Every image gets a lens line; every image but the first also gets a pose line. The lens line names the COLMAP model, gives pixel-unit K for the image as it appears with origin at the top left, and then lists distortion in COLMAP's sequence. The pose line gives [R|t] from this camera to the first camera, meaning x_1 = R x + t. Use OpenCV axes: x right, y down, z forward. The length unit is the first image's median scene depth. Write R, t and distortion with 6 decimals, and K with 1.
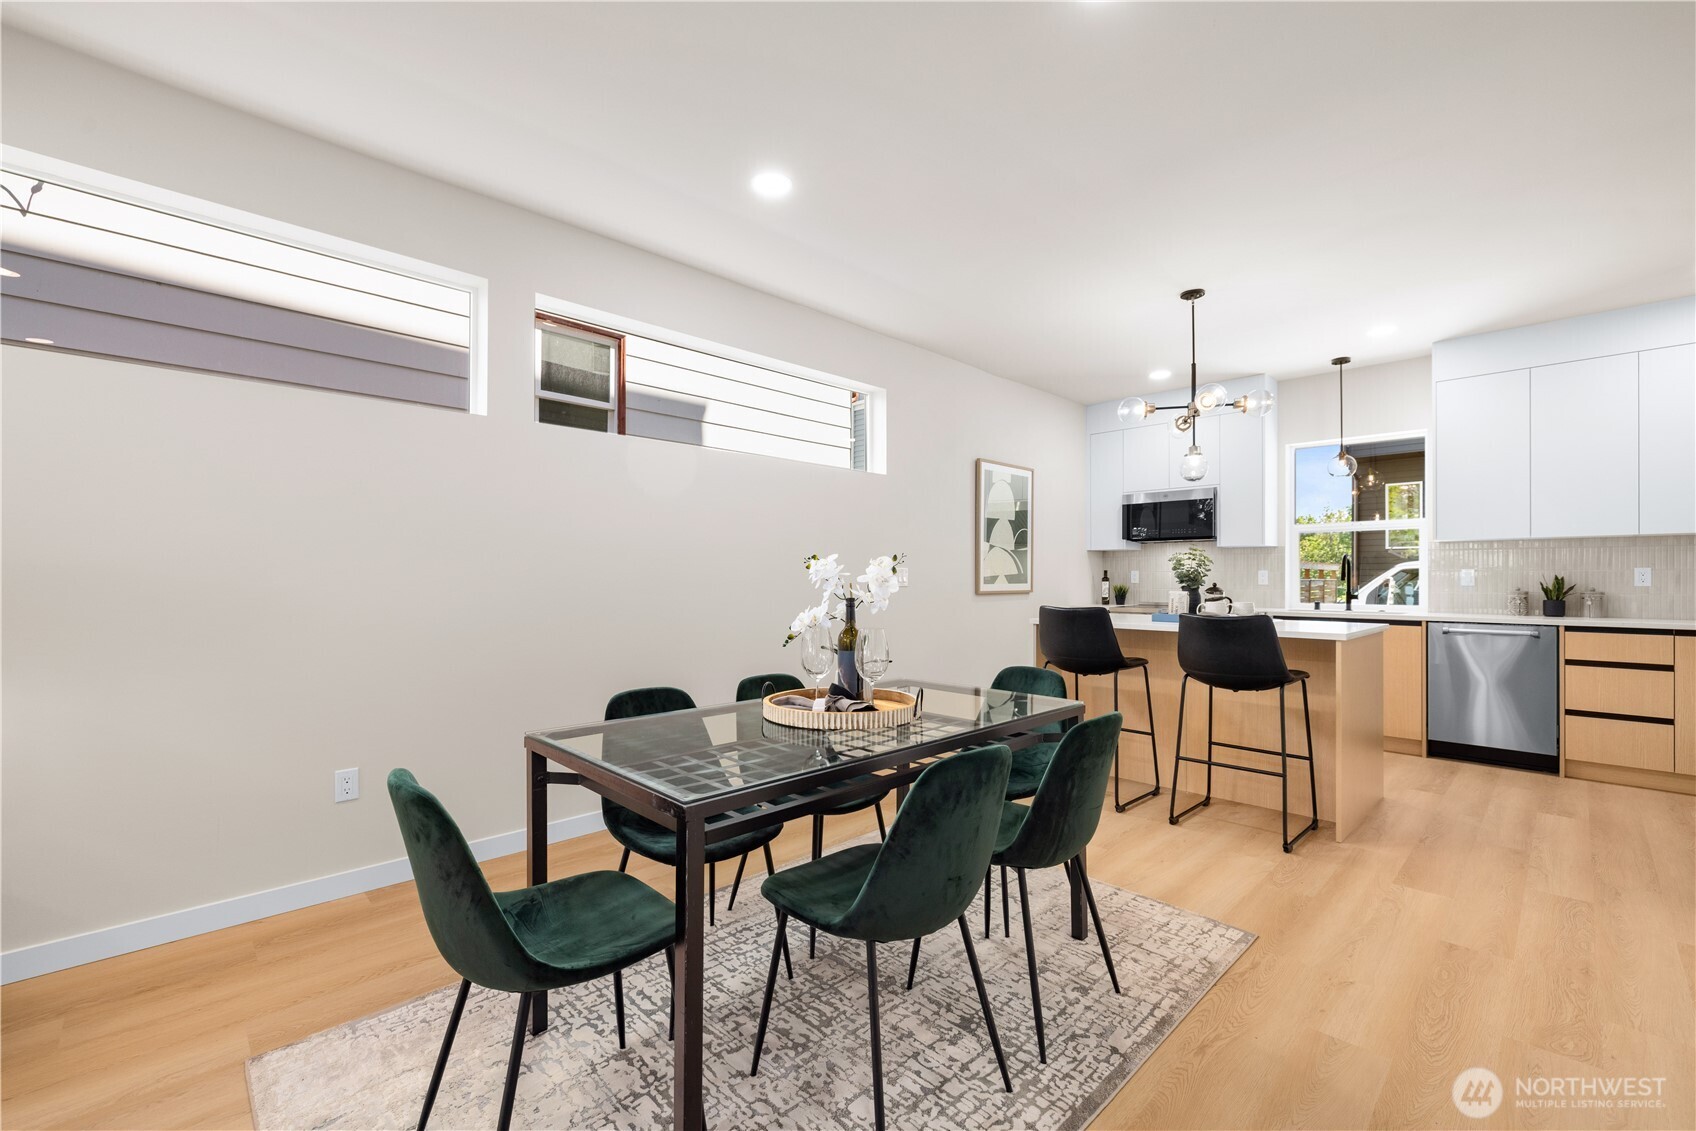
lens RADIAL K [[720.9, 0, 852.1], [0, 720.9, 573.3], [0, 0, 1]] dist [-0.000186, 0.000027]
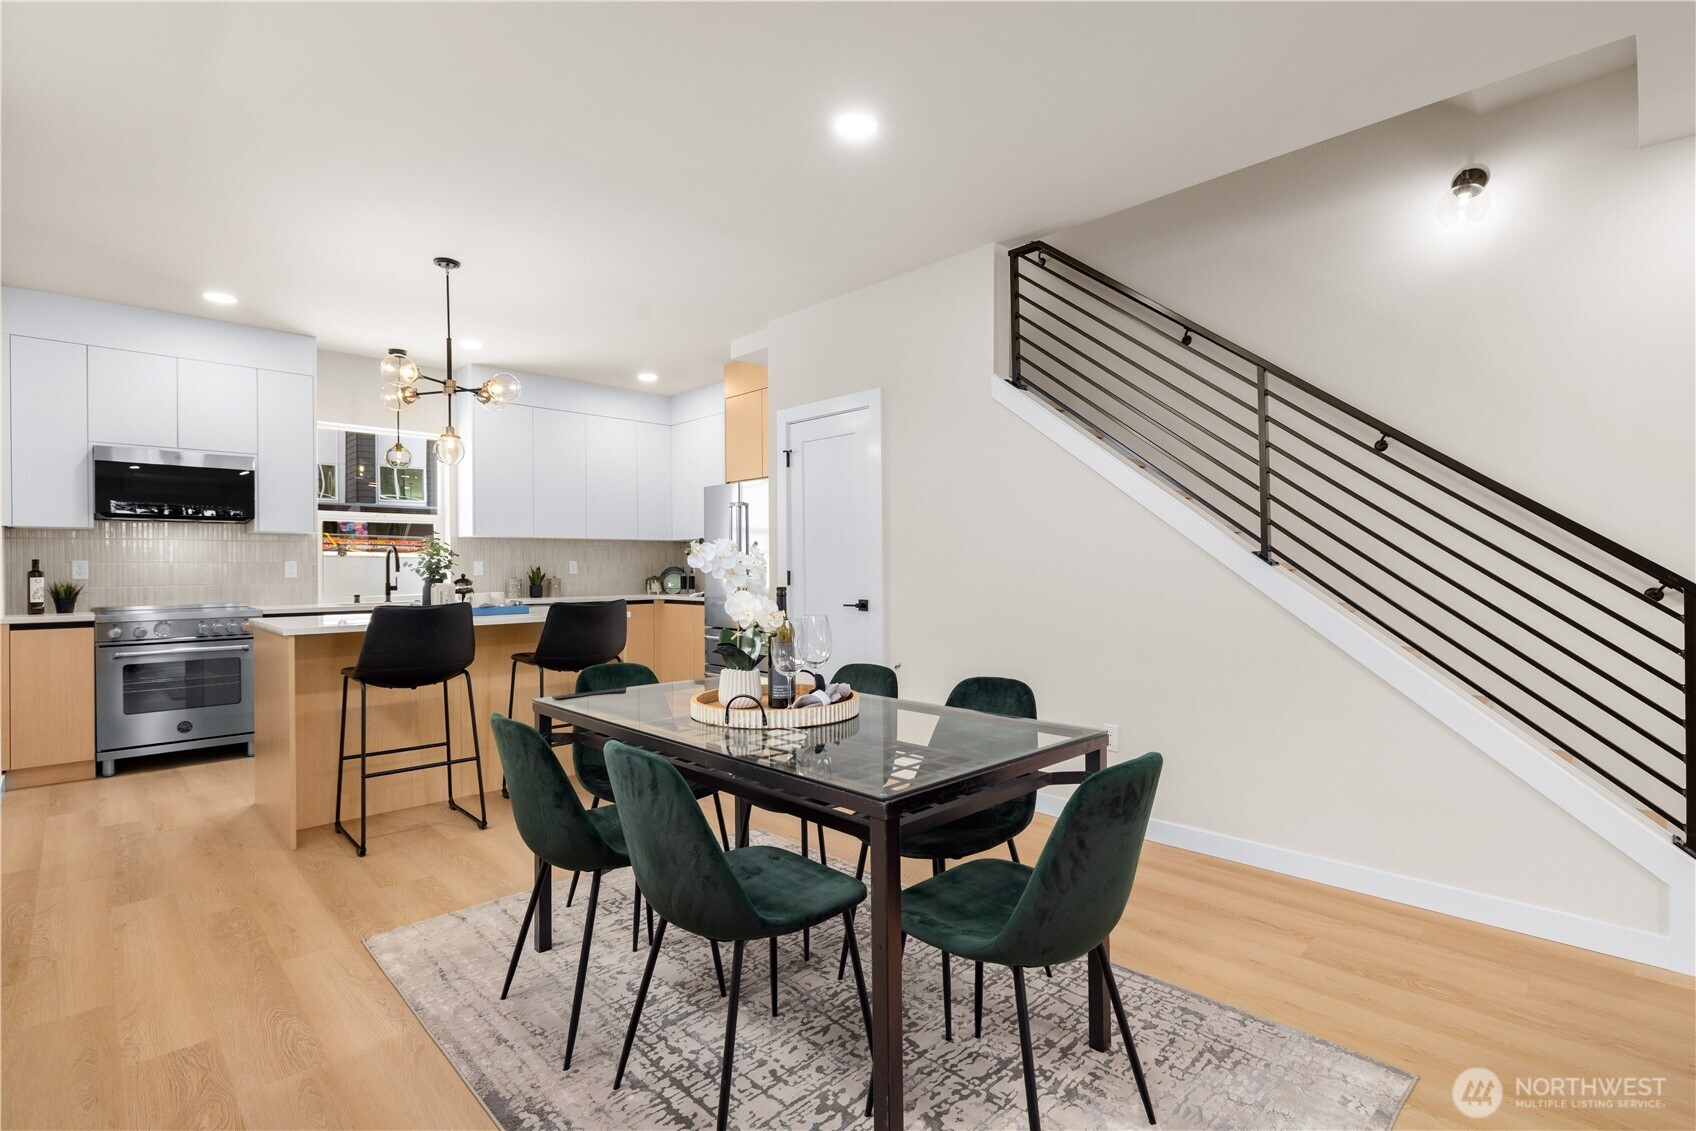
lens RADIAL K [[799.9, 0, 843.6], [0, 799.9, 565.2], [0, 0, 1]] dist [-0.004798, 0.002258]
pose [[0.007514, 0.001573, 0.999971, -0.398496], [0.001010, 0.999998, -0.001580, 0.003143], [-0.999971, 0.001022, 0.007513, 0.352041]]
